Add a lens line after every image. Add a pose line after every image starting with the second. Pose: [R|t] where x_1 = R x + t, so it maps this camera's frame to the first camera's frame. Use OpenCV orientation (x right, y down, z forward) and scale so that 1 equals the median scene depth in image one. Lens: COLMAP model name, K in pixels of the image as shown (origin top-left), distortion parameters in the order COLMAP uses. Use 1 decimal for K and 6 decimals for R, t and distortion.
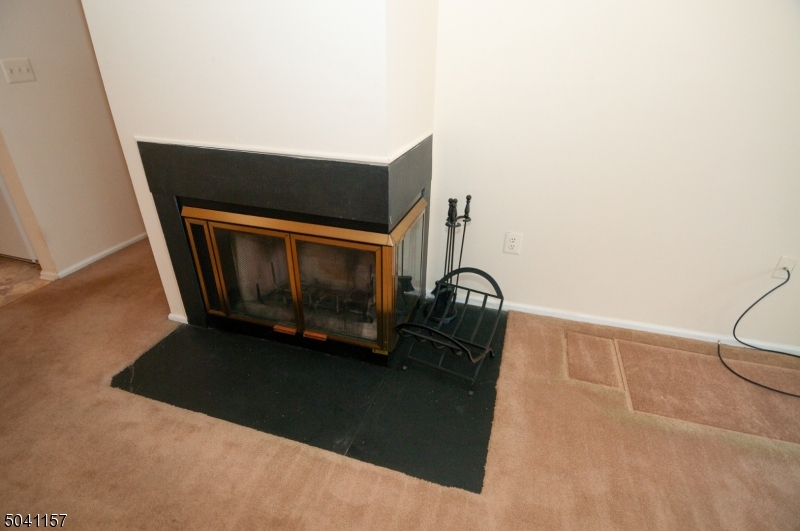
lens RADIAL K [[413.7, 0, 404.1], [0, 413.7, 260.1], [0, 0, 1]] dist [0.028487, -0.024985]
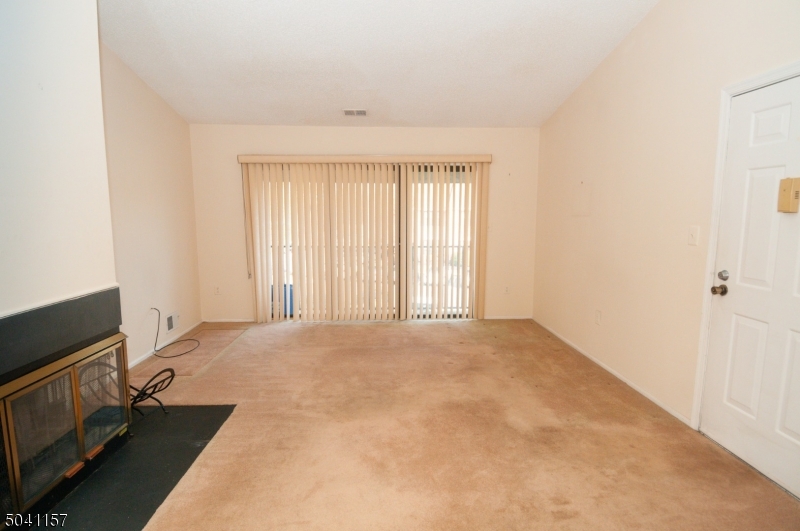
lens RADIAL K [[429.3, 0, 398.6], [0, 429.3, 266.9], [0, 0, 1]] dist [0.018366, -0.017696]
pose [[-0.323554, -0.131790, 0.936987, -1.511464], [0.423700, 0.865246, 0.268008, -0.216485], [-0.846045, 0.483716, -0.224114, 0.326675]]
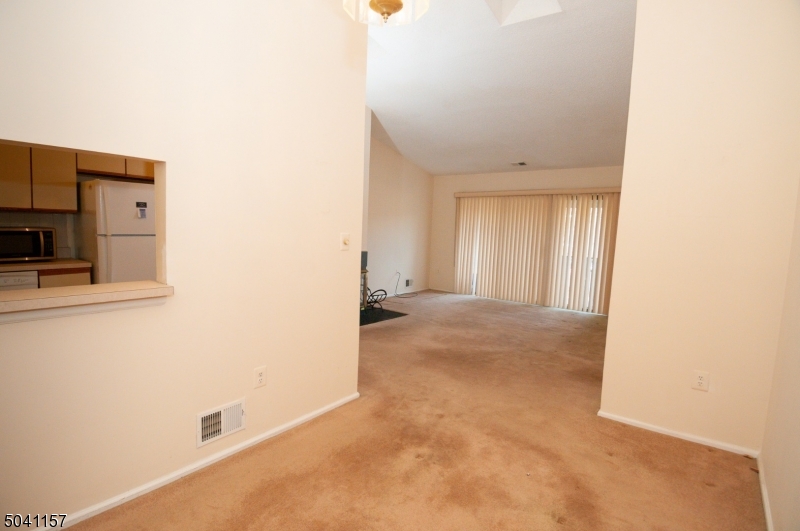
lens RADIAL K [[413.7, 0, 392.6], [0, 413.7, 266.3], [0, 0, 1]] dist [0.028487, -0.024985]
pose [[0.377432, -0.089605, 0.921692, -2.911056], [0.391107, 0.917606, -0.070950, 0.236006], [-0.839393, 0.387259, 0.381379, -0.561720]]
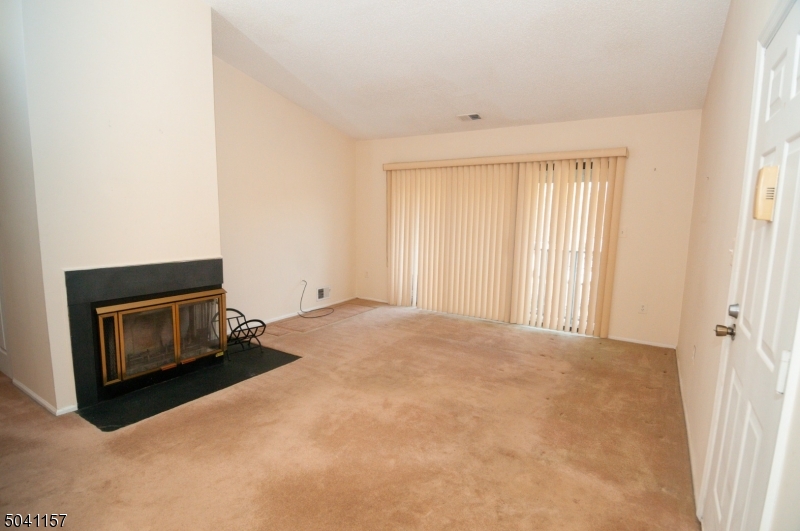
lens RADIAL K [[413.7, 0, 397.4], [0, 413.7, 264.6], [0, 0, 1]] dist [0.028487, -0.024985]
pose [[0.274862, -0.133027, 0.952237, -1.616196], [0.423263, 0.905996, 0.004393, 0.182406], [-0.863307, 0.401840, 0.305329, -0.477733]]
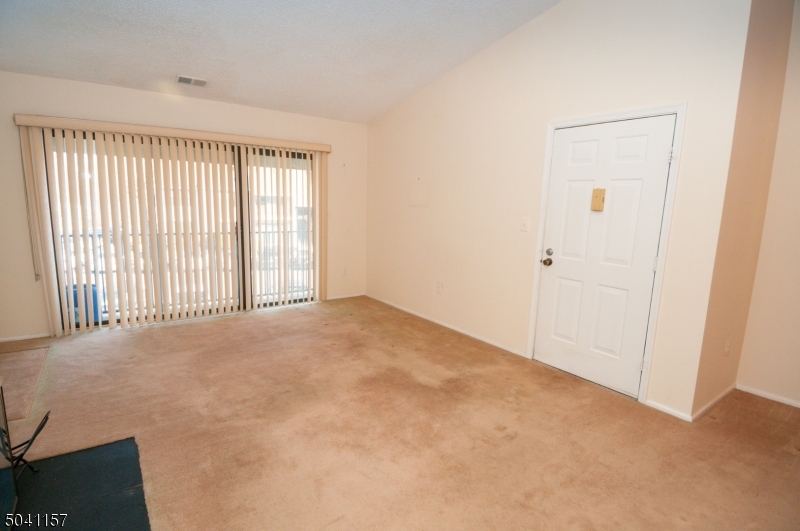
lens RADIAL K [[413.7, 0, 399.2], [0, 413.7, 266.8], [0, 0, 1]] dist [0.028487, -0.024985]
pose [[-0.791970, -0.137163, 0.594953, -1.191113], [0.238688, 0.827338, 0.508467, -0.473071], [-0.561970, 0.544700, -0.622488, 0.779895]]
